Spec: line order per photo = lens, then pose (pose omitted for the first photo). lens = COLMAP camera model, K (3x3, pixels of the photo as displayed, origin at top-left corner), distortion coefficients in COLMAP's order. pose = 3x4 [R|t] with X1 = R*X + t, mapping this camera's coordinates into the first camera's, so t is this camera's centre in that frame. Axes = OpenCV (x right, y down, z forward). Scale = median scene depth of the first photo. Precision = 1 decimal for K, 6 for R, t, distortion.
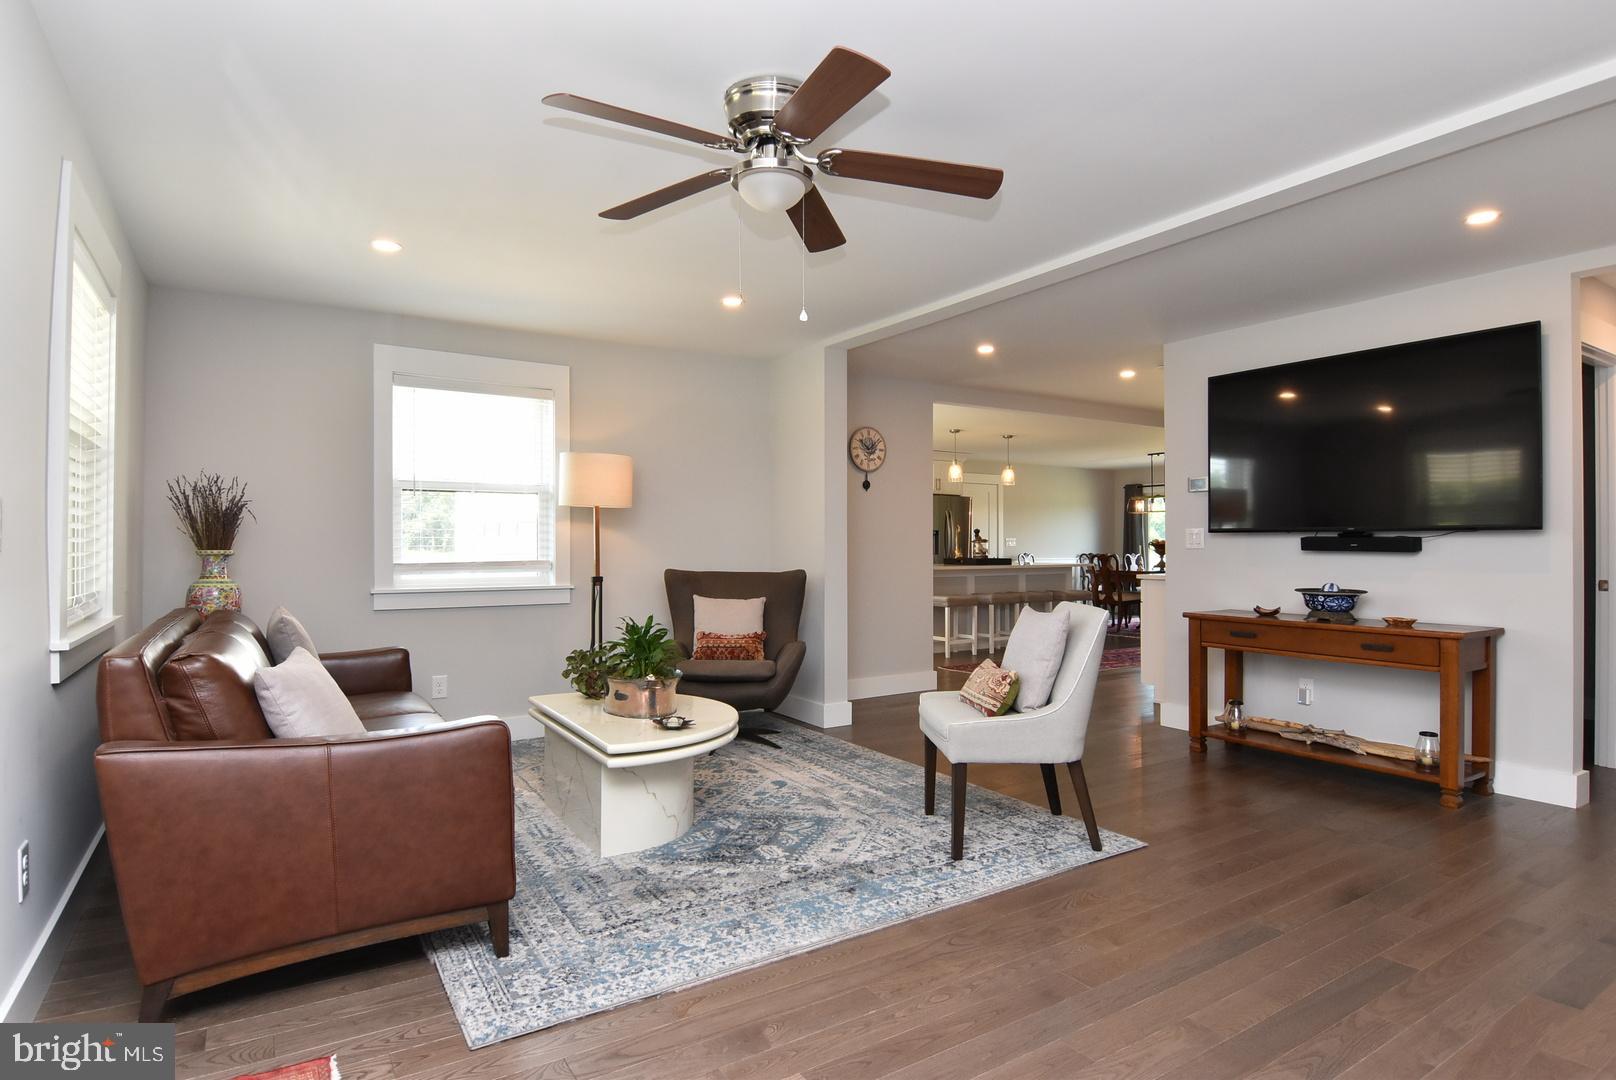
lens RADIAL K [[858.2, 0, 813.0], [0, 858.2, 541.8], [0, 0, 1]] dist [0.003536, -0.019258]
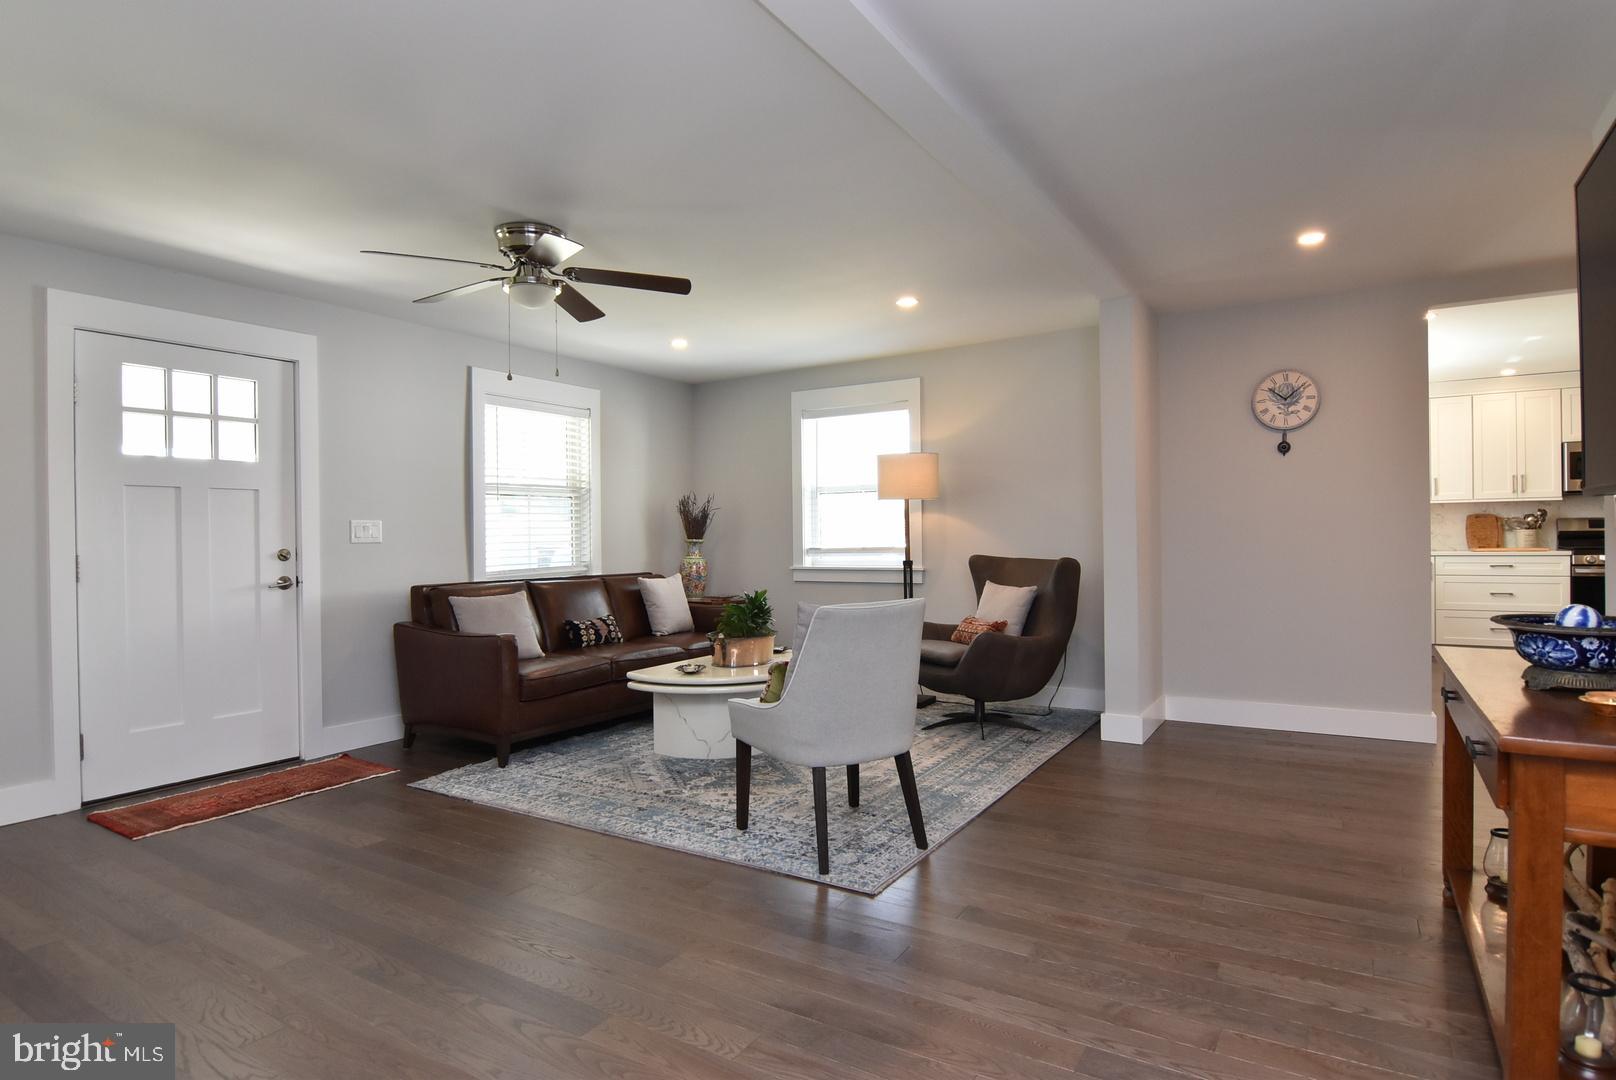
lens RADIAL K [[858.2, 0, 813.0], [0, 858.2, 541.8], [0, 0, 1]] dist [0.003536, -0.019258]
pose [[0.426455, -0.001135, -0.904508, 1.041181], [0.017426, 0.999824, 0.006961, 0.007305], [0.904341, -0.018730, 0.426400, 0.563434]]
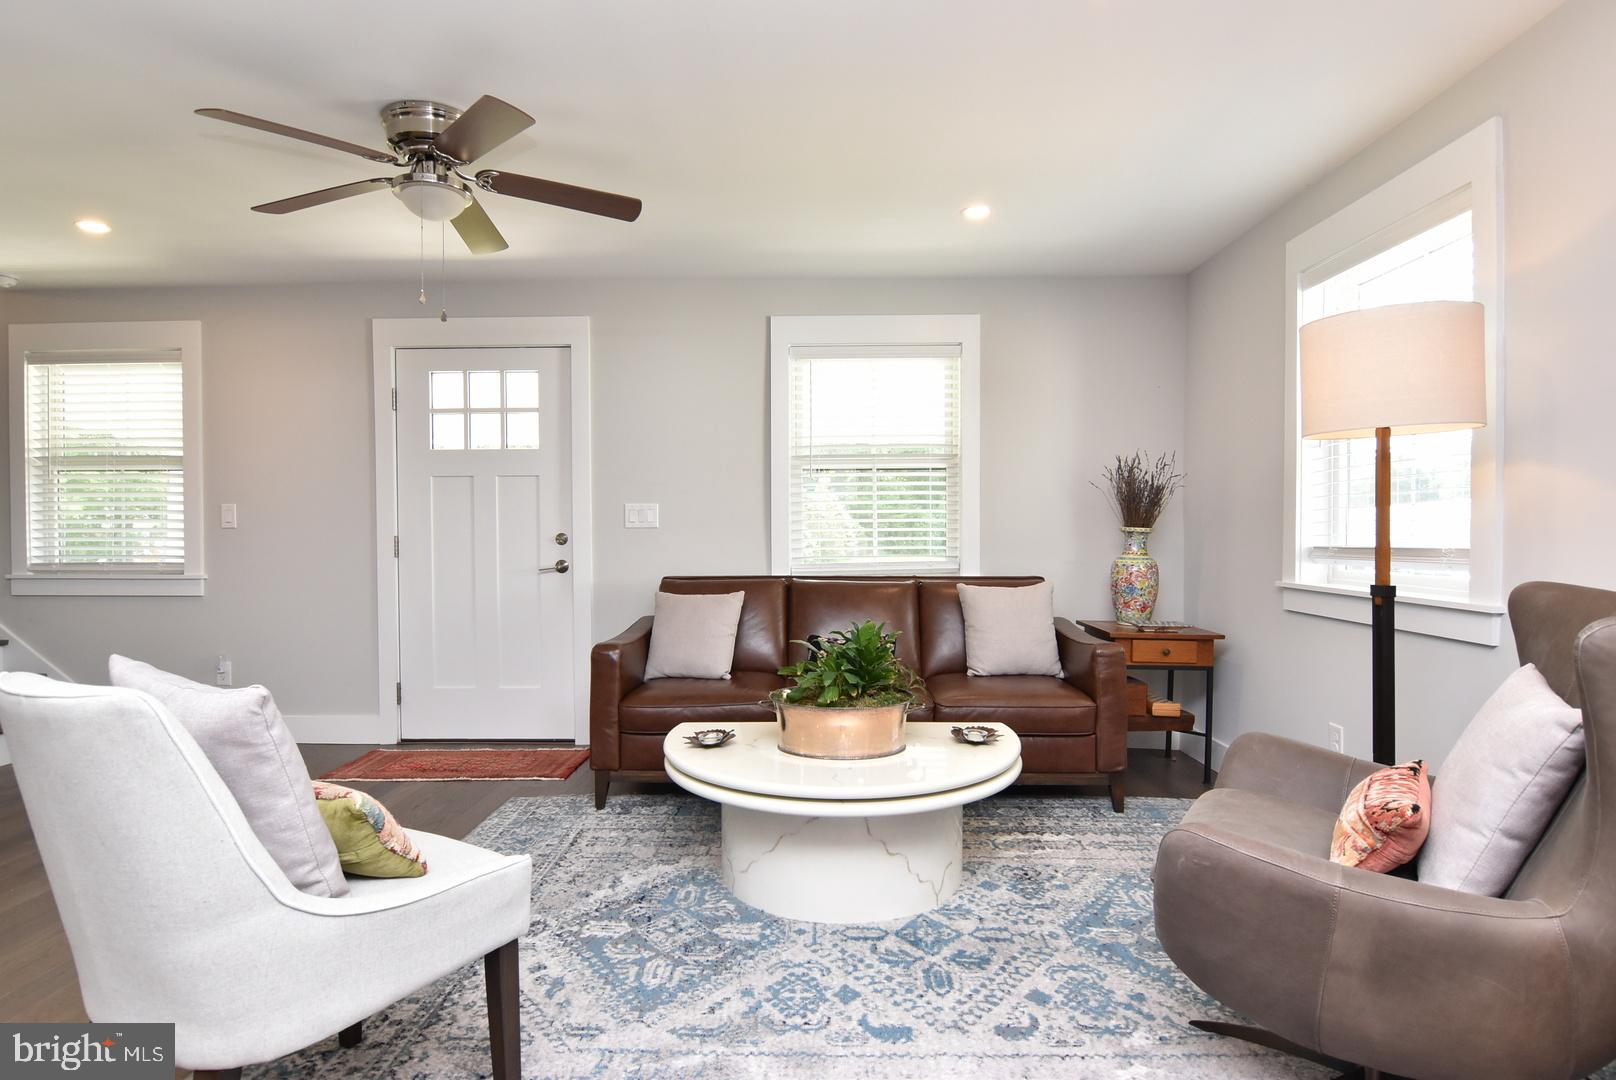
lens RADIAL K [[858.2, 0, 813.0], [0, 858.2, 541.8], [0, 0, 1]] dist [0.003536, -0.019258]
pose [[-0.559689, 0.012548, -0.828608, 0.423041], [0.006736, 0.999921, 0.010592, 0.014963], [0.828675, 0.000346, -0.559730, 1.425178]]
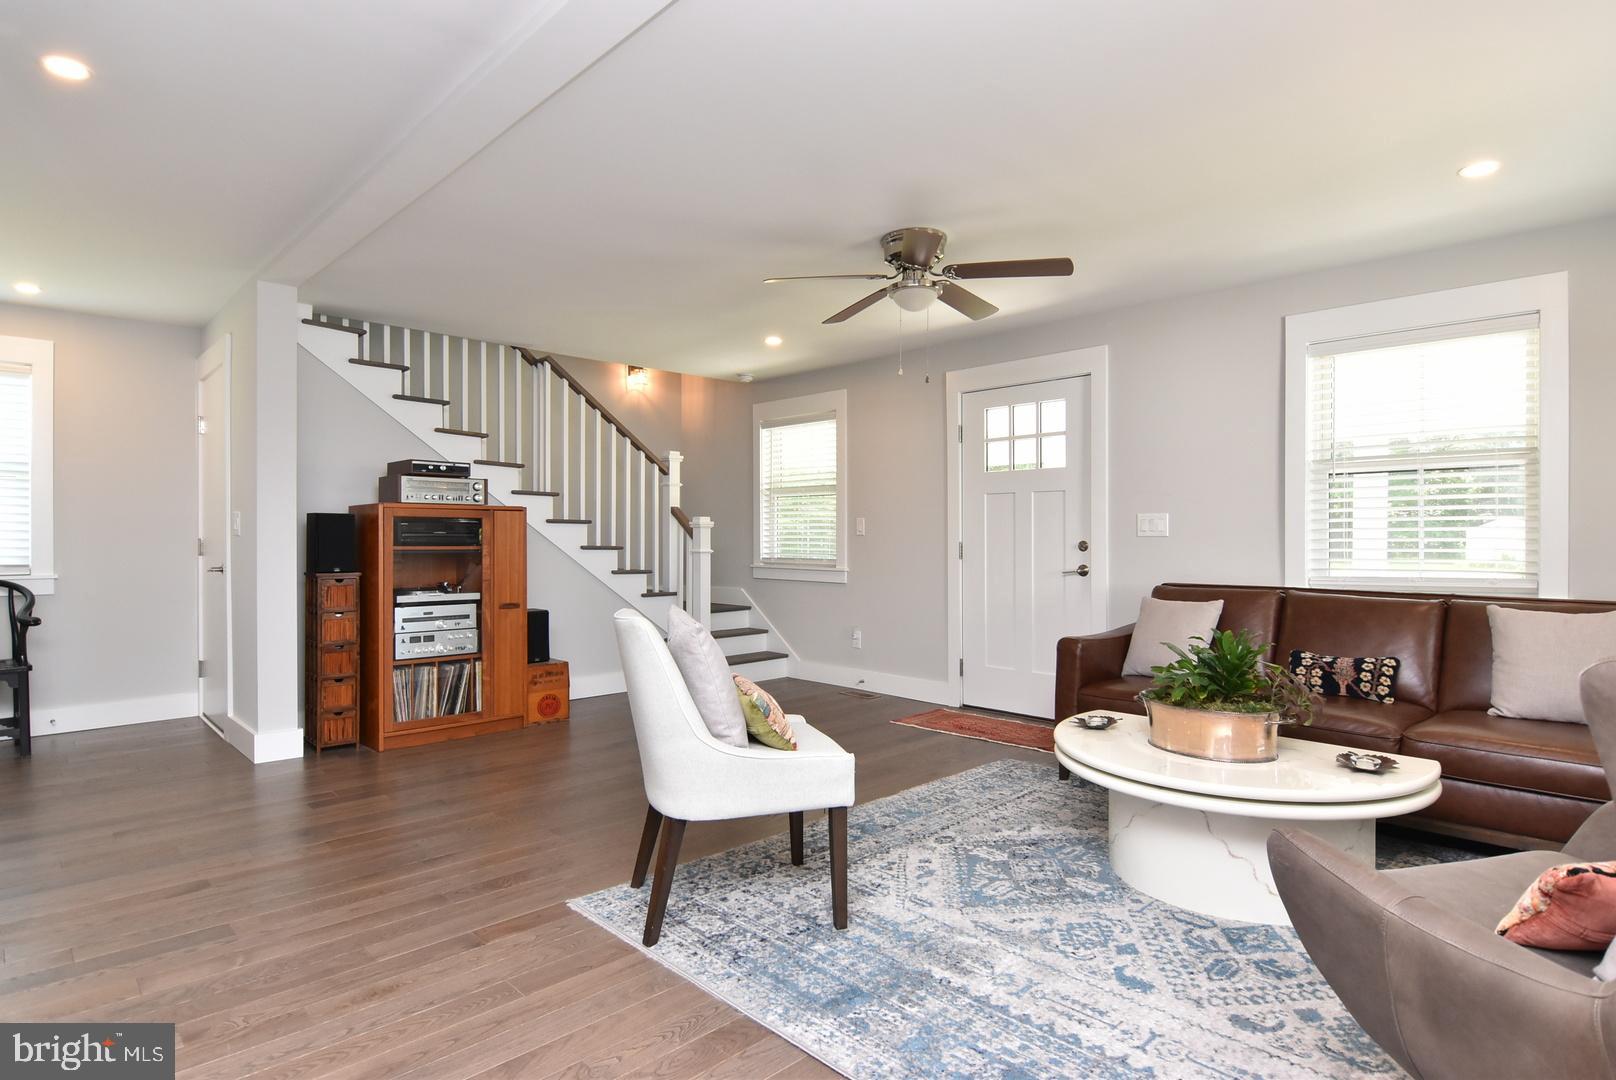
lens RADIAL K [[858.2, 0, 813.0], [0, 858.2, 541.8], [0, 0, 1]] dist [0.003536, -0.019258]
pose [[-0.980246, -0.000119, -0.197783, 0.300939], [-0.000595, 0.999997, 0.002348, 0.011694], [0.197782, 0.002419, -0.980243, 1.719775]]
